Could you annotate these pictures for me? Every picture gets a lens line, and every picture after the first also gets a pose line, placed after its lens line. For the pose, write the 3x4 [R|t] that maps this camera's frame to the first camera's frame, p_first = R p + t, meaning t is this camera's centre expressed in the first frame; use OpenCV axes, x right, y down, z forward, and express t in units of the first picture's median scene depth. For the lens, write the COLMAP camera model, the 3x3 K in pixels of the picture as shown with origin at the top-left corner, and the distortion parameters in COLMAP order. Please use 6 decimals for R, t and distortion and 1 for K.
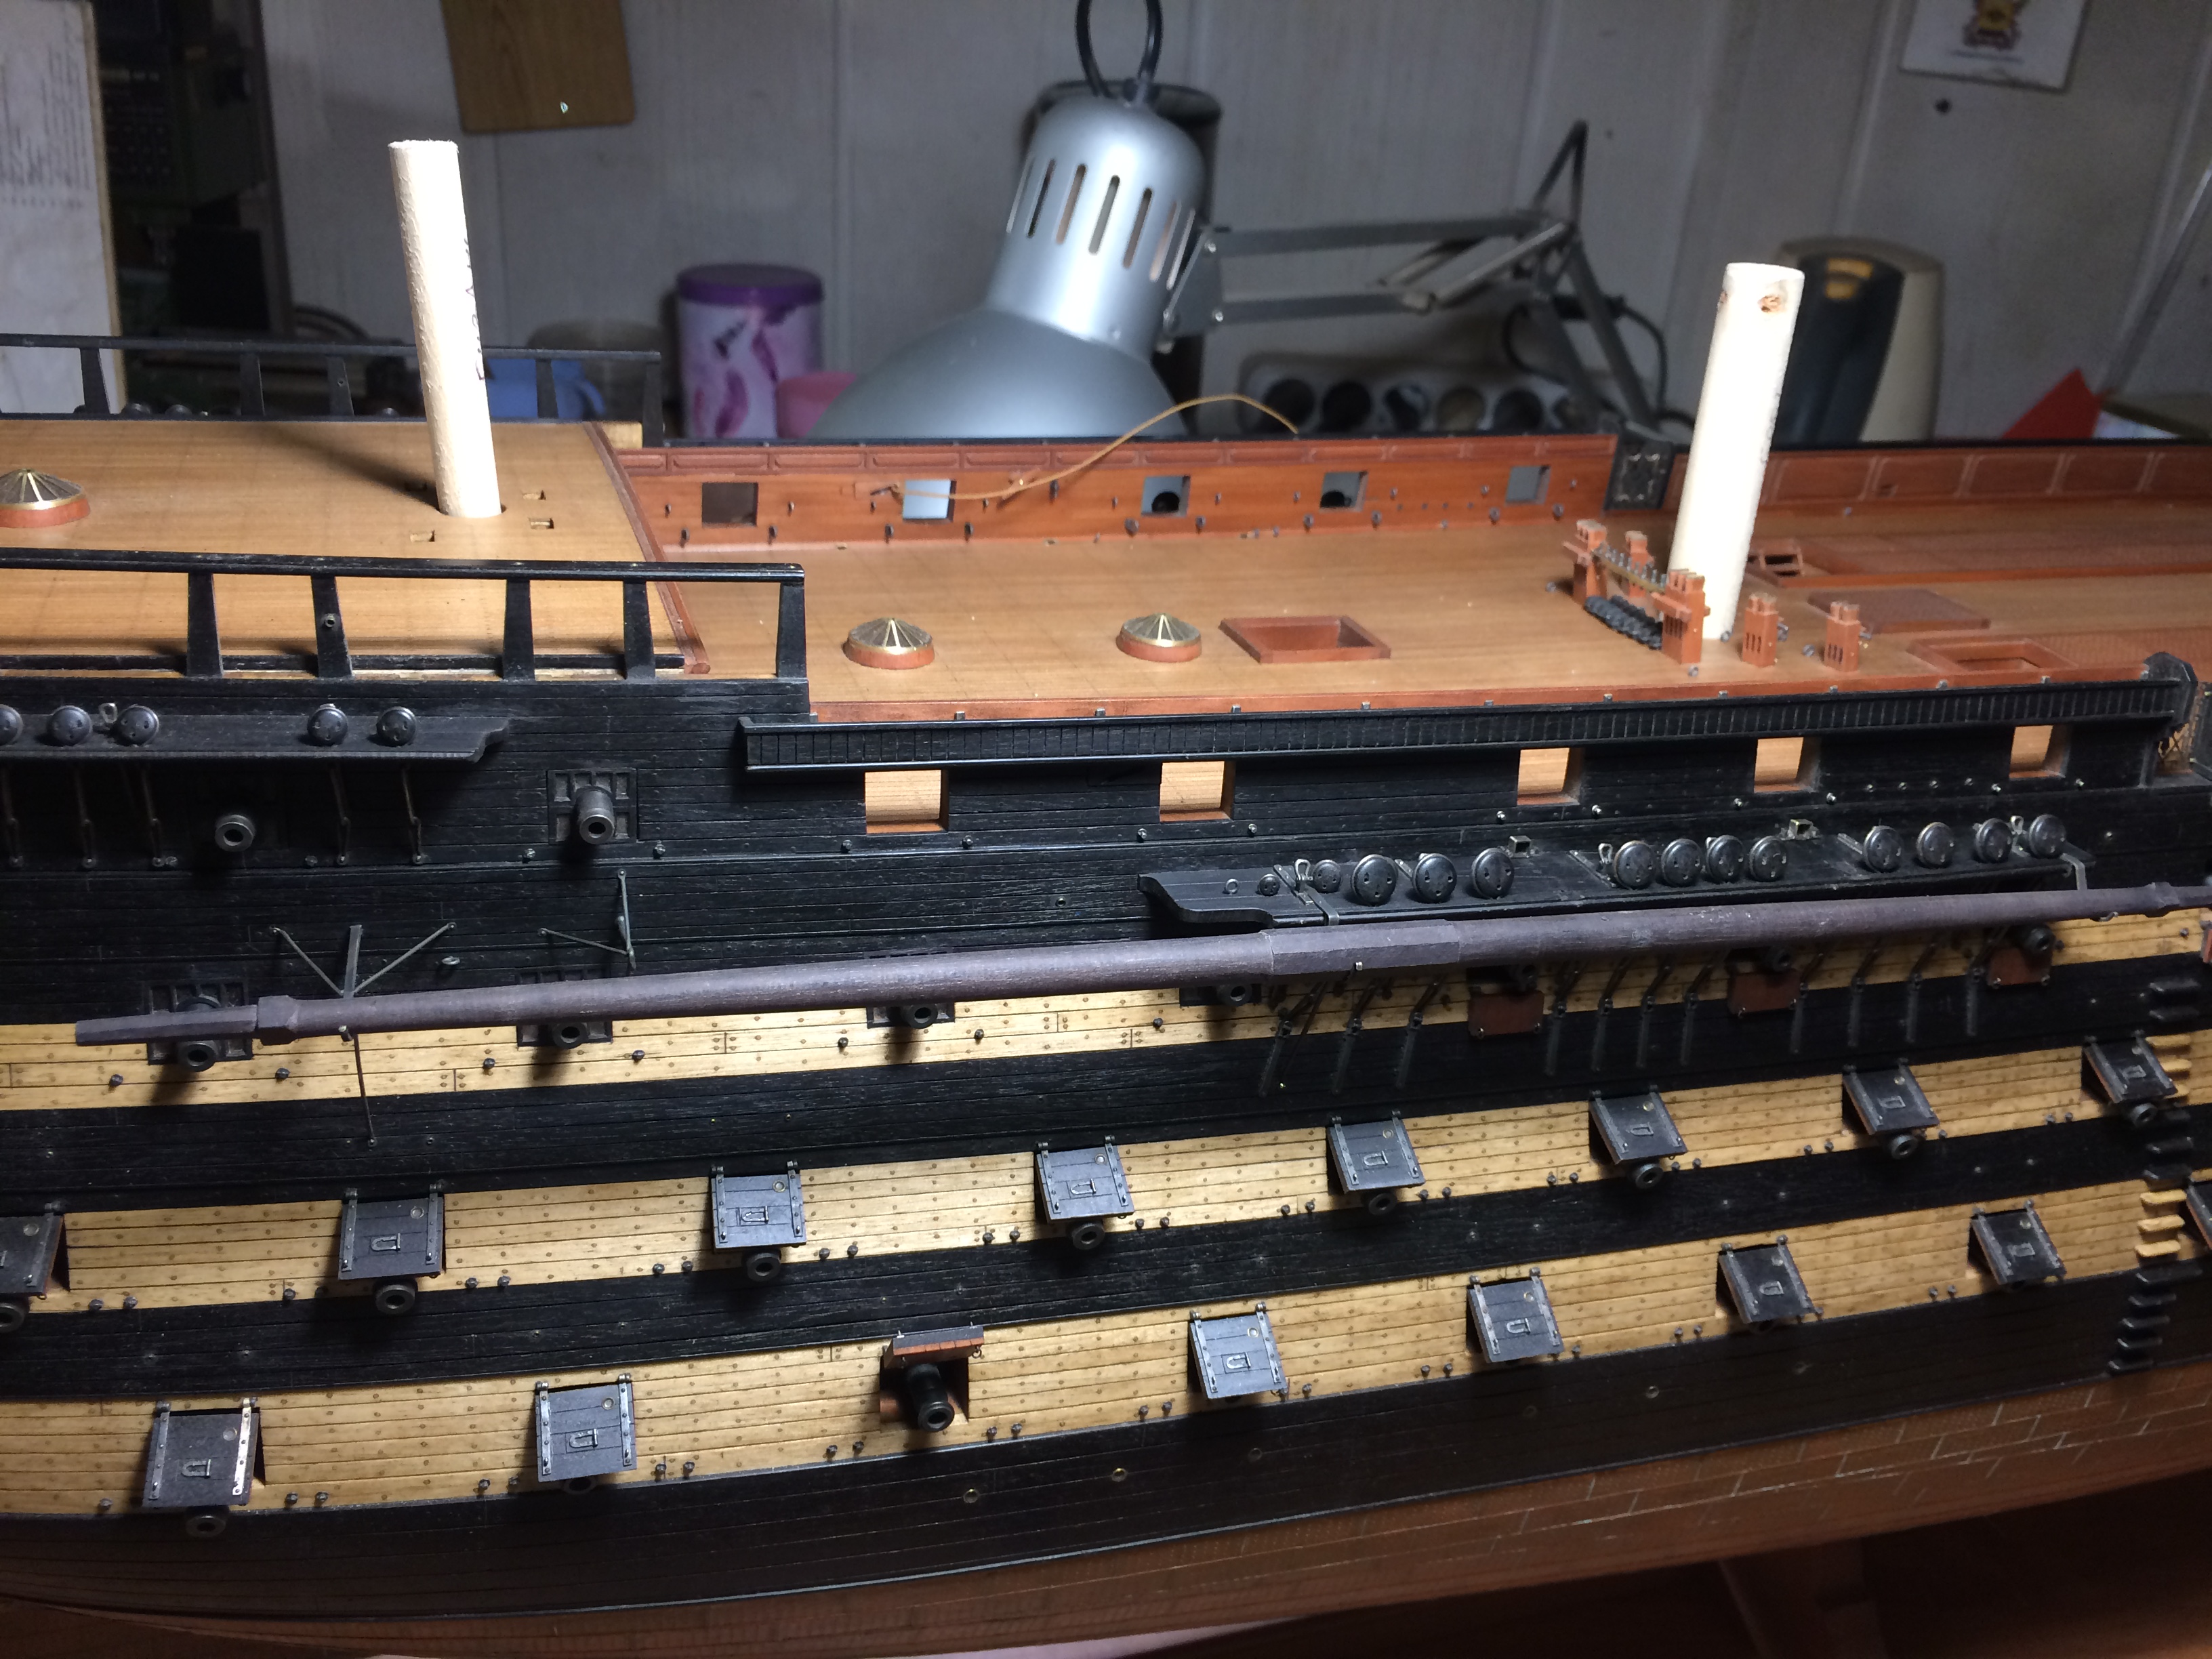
lens RADIAL K [[1917.3, 0, 1113.3], [0, 1917.3, 826.4], [0, 0, 1]] dist [0.075237, -0.148006]
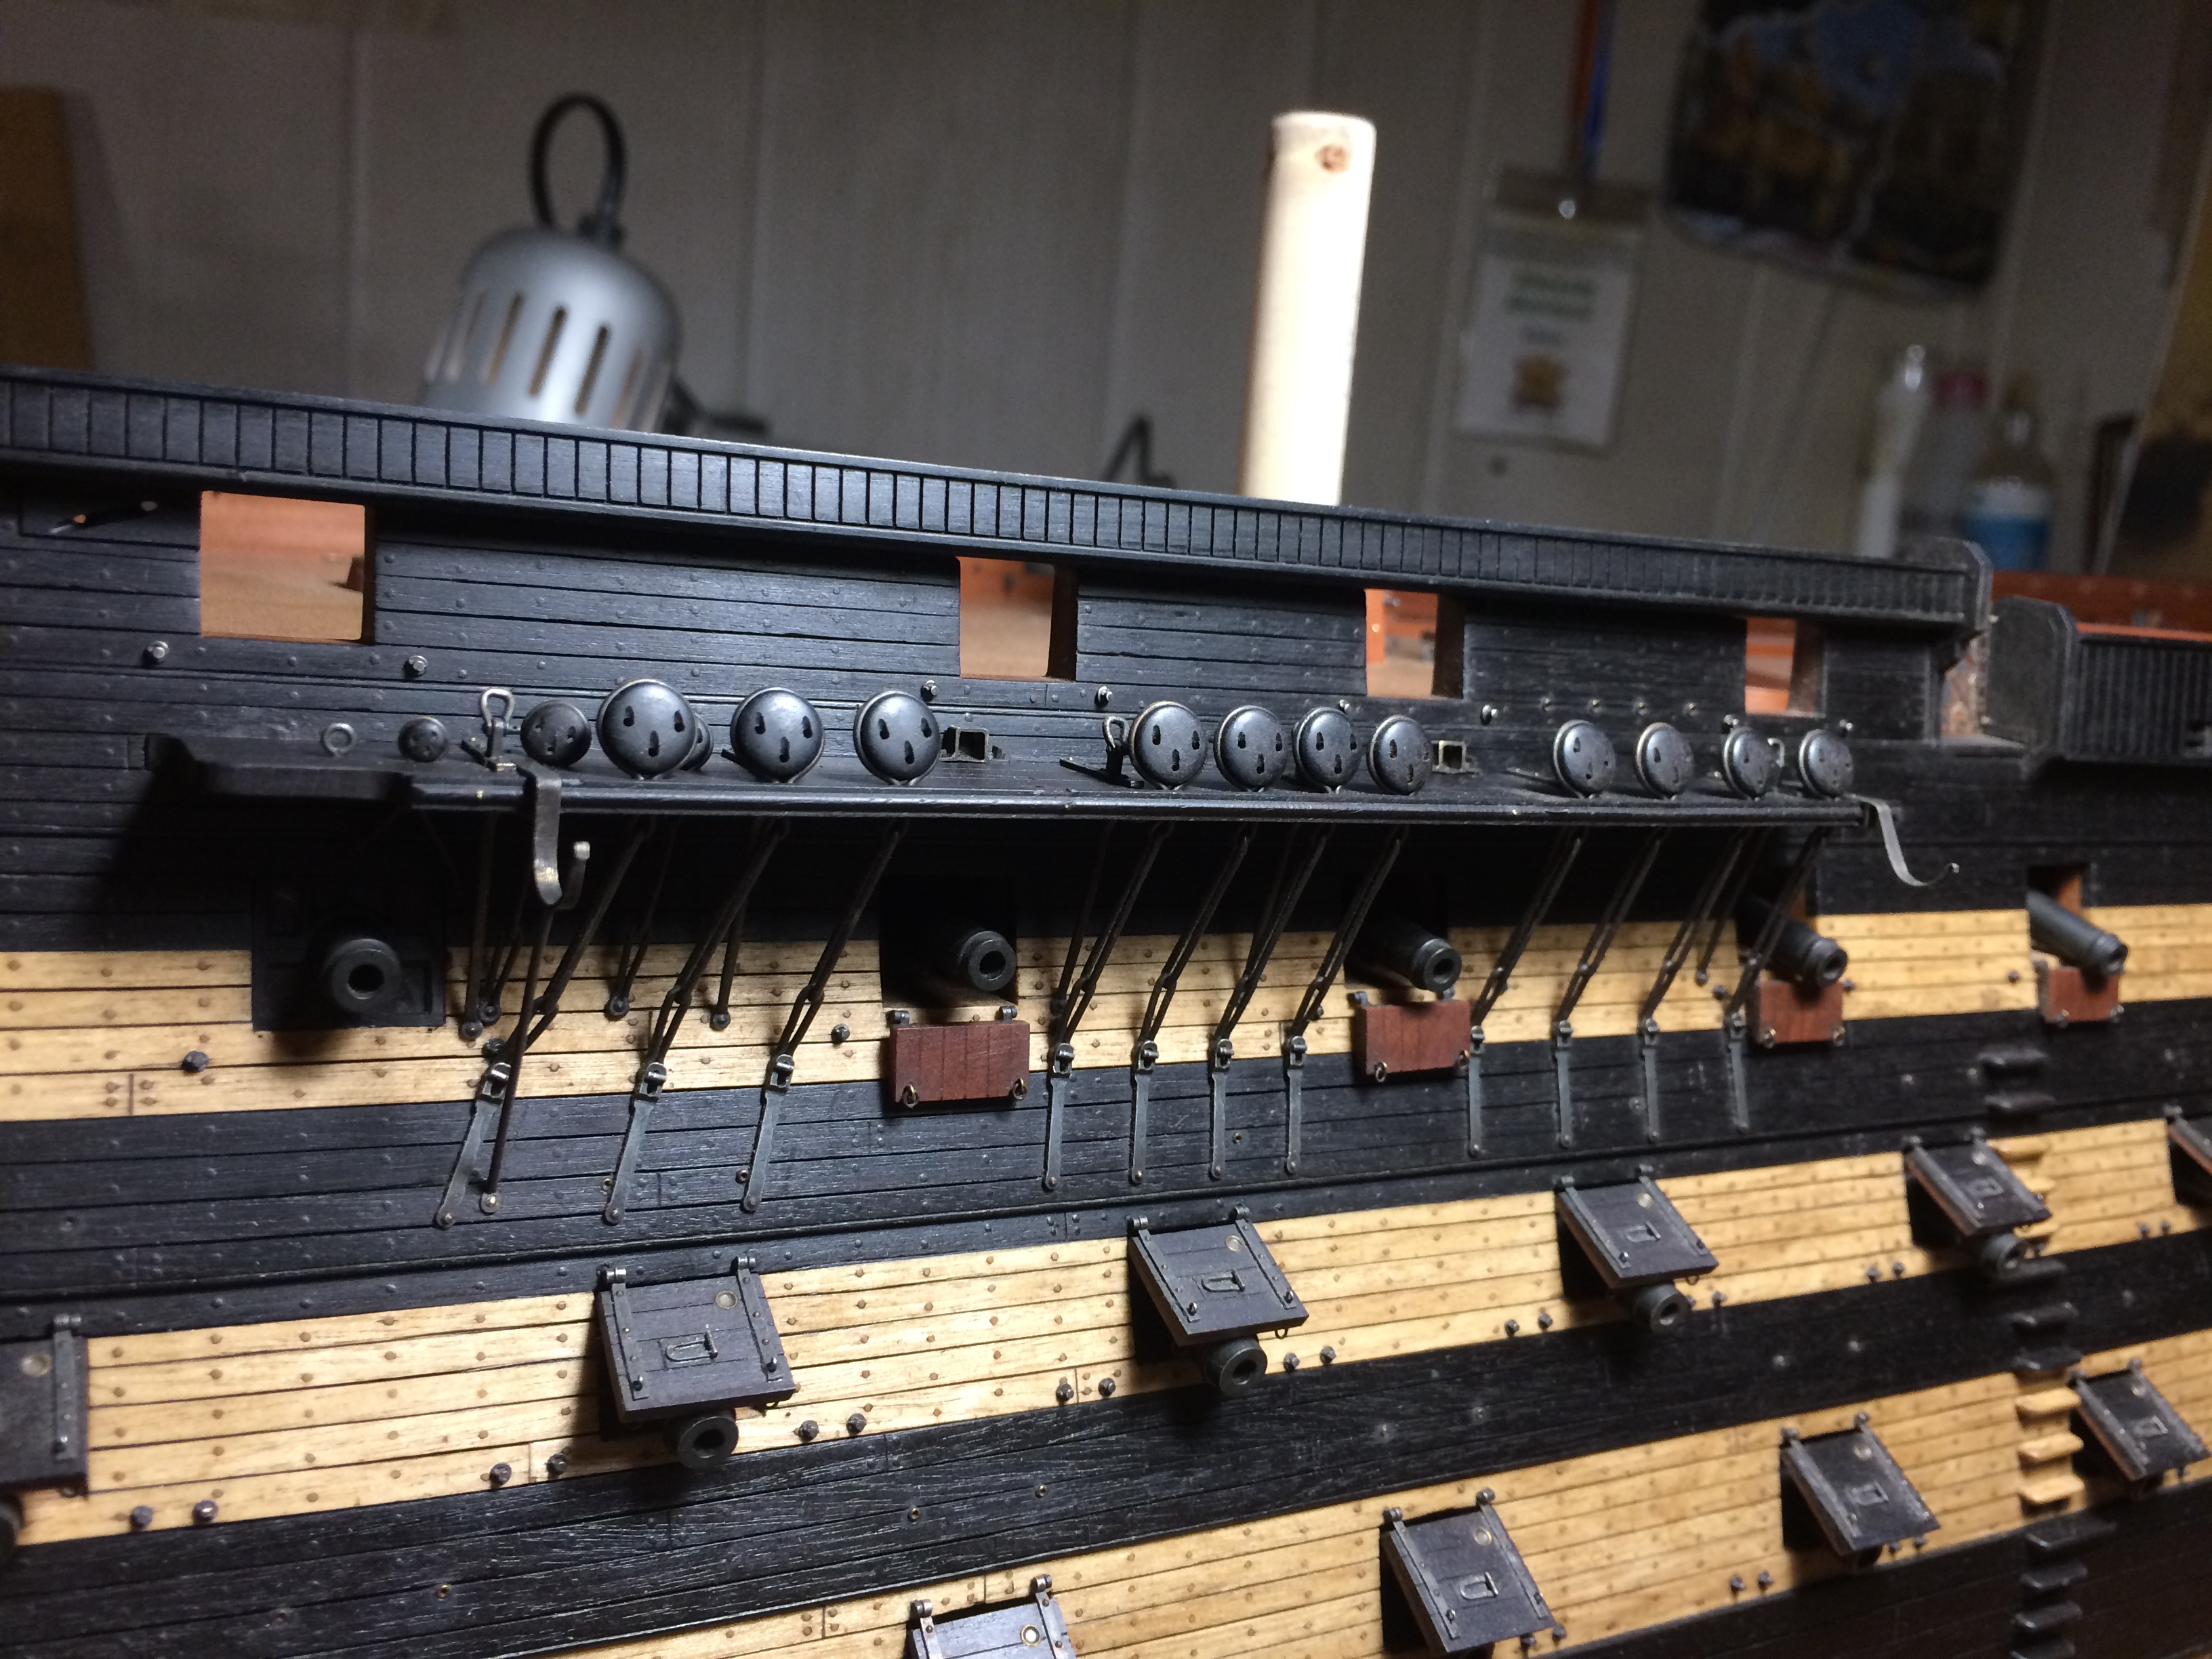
lens RADIAL K [[1917.3, 0, 1113.3], [0, 1917.3, 826.4], [0, 0, 1]] dist [0.075237, -0.148006]
pose [[0.981906, -0.011384, 0.189027, 0.133976], [0.056023, 0.970973, -0.232535, 0.146749], [-0.180892, 0.238917, 0.954042, 0.431292]]
